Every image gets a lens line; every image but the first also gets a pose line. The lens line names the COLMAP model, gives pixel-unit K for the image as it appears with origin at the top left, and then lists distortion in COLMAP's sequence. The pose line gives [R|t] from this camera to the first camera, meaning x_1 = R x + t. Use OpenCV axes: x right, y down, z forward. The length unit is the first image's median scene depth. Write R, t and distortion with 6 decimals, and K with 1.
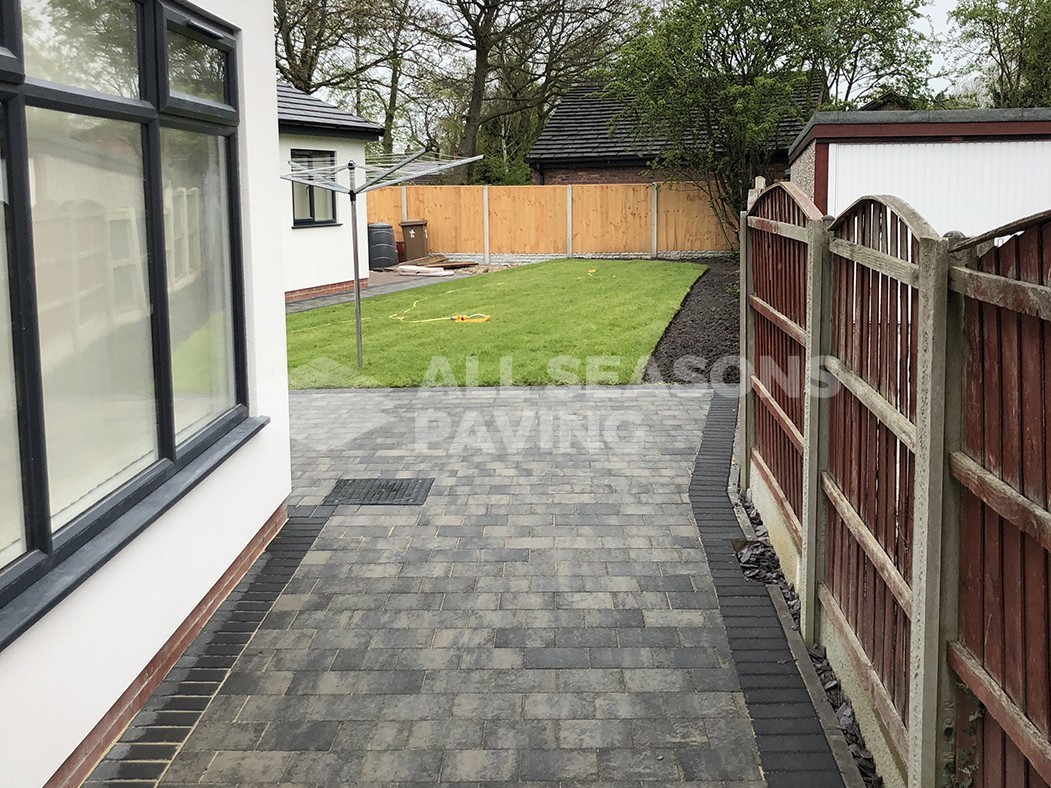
lens RADIAL K [[1449.1, 0, 525.5], [0, 1449.1, 394.0], [0, 0, 1]] dist [0.093323, -0.086223]
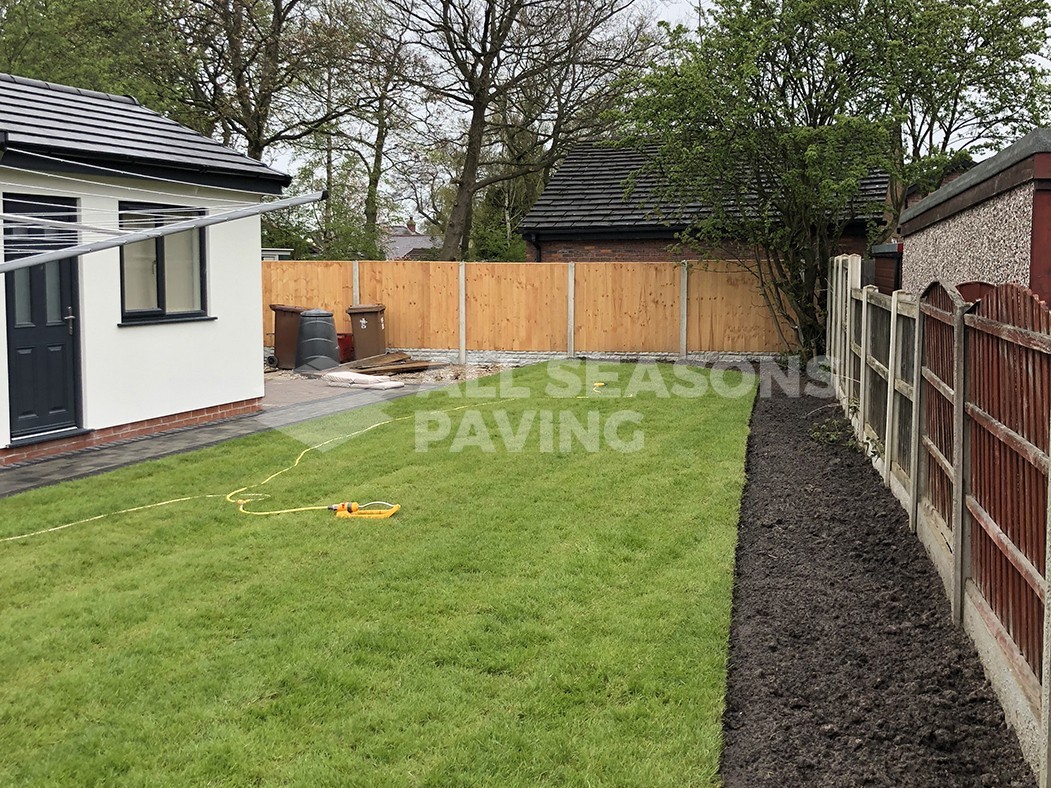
lens RADIAL K [[1395.6, 0, 525.5], [0, 1395.6, 394.0], [0, 0, 1]] dist [0.116813, -0.017068]
pose [[0.999837, 0.014294, -0.011022, 0.014969], [-0.014800, 0.998772, -0.047283, -0.039827], [0.010333, 0.047439, 0.998821, 0.269680]]
